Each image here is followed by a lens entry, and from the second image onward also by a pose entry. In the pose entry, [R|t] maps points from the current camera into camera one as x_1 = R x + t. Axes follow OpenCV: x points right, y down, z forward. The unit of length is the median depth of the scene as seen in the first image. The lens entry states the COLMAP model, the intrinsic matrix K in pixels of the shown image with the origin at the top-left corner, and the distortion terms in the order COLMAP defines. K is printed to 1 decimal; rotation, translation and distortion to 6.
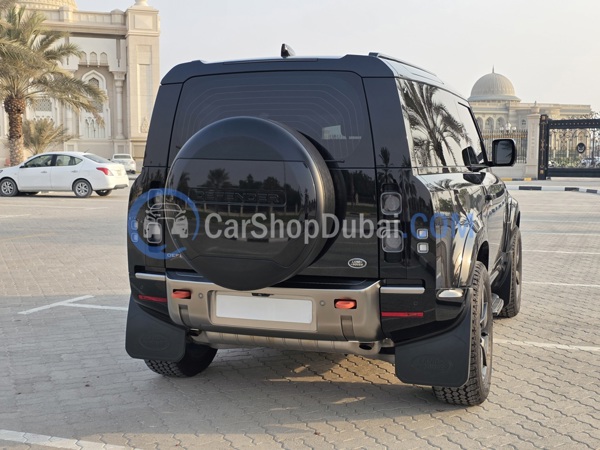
lens RADIAL K [[876.6, 0, 428.1], [0, 876.6, 225.8], [0, 0, 1]] dist [0.094989, -0.082673]
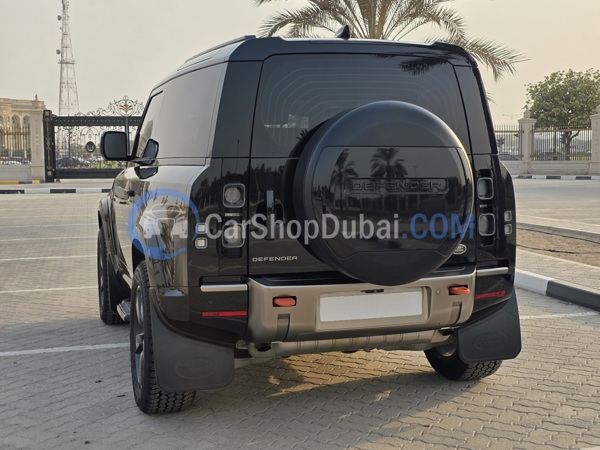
lens RADIAL K [[876.6, 0, 428.1], [0, 876.6, 225.8], [0, 0, 1]] dist [0.094989, -0.082673]
pose [[0.765817, -0.061437, 0.640116, -0.686811], [0.063390, 0.997790, 0.019928, -0.006072], [-0.639926, 0.025316, 0.768019, 0.222261]]
